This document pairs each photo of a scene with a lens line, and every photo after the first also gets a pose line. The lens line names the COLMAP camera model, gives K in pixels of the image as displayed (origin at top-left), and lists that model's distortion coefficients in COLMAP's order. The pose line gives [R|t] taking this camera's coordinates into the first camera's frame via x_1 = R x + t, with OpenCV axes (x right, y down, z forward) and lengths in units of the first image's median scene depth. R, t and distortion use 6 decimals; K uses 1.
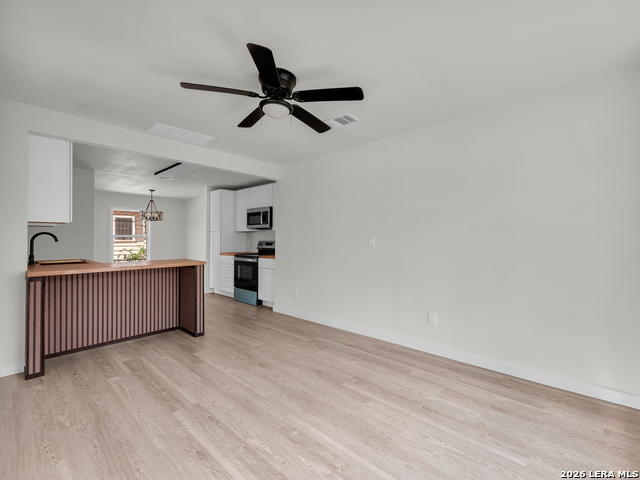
lens RADIAL K [[287.1, 0, 319.1], [0, 287.1, 239.5], [0, 0, 1]] dist [-0.000373, -0.000027]
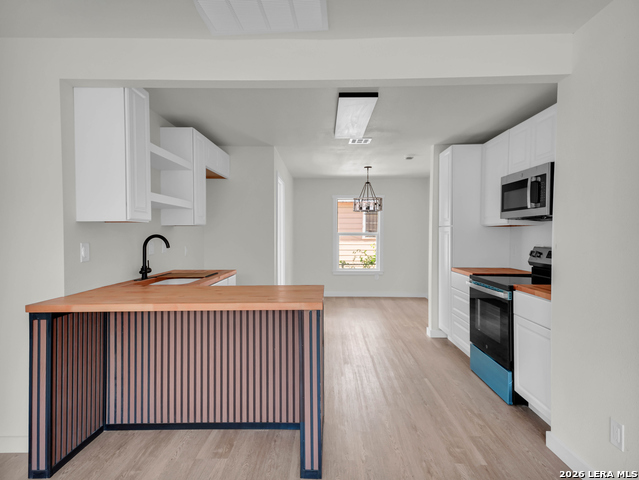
lens RADIAL K [[365.1, 0, 318.9], [0, 365.1, 235.5], [0, 0, 1]] dist [0.008273, 0.000171]
pose [[0.654445, 0.002856, -0.756104, 0.000867], [0.001934, 0.999983, 0.005451, -0.016711], [0.756107, -0.005029, 0.654429, 0.415977]]
